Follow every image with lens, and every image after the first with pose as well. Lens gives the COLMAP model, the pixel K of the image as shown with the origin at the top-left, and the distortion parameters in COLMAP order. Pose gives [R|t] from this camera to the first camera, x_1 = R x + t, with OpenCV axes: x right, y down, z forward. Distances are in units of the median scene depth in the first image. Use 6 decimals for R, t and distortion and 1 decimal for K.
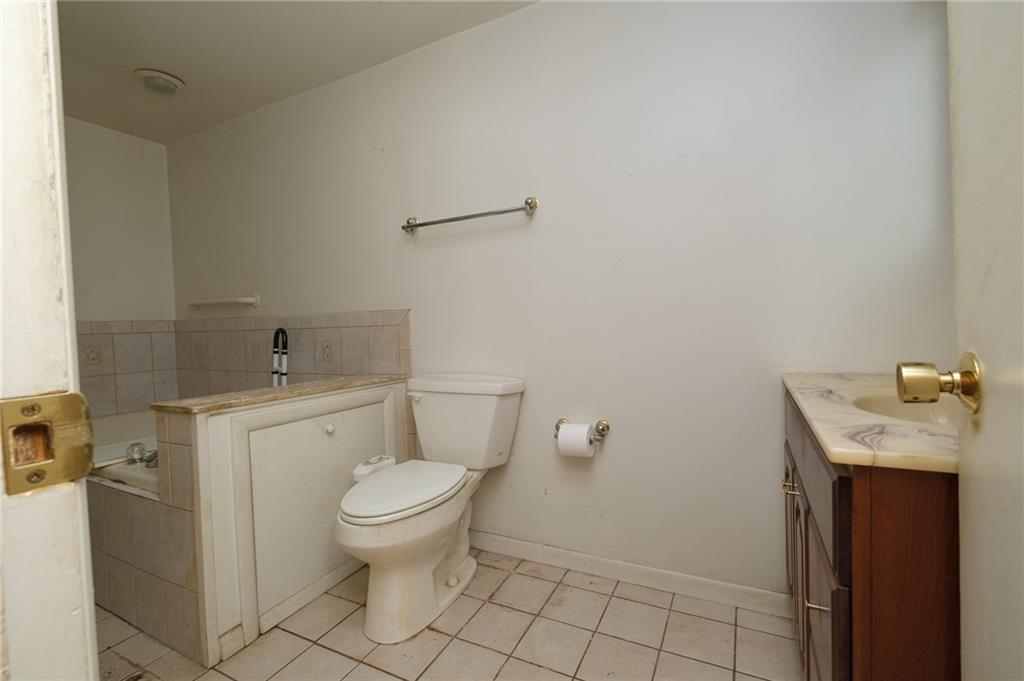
lens RADIAL K [[438.0, 0, 512.0], [0, 438.0, 340.5], [0, 0, 1]] dist [-0.001205, -0.000232]
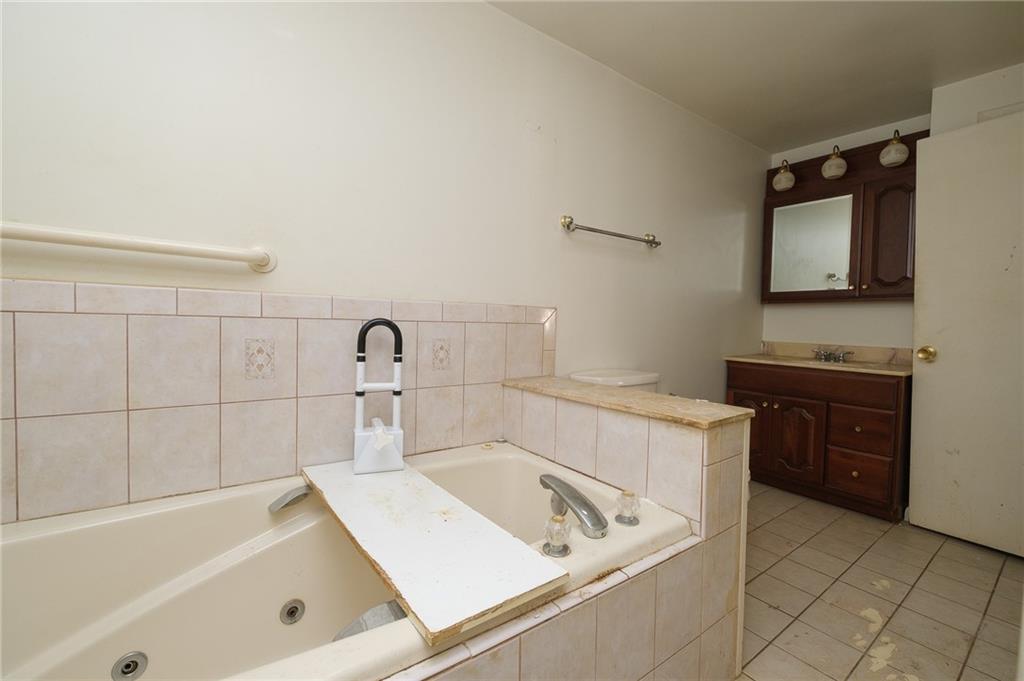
lens RADIAL K [[438.0, 0, 512.0], [0, 438.0, 340.5], [0, 0, 1]] dist [-0.001205, -0.000232]
pose [[0.445552, 0.008734, 0.895213, -1.006625], [0.000033, 0.999952, -0.009772, 0.008469], [-0.895256, 0.004384, 0.445530, 0.576472]]
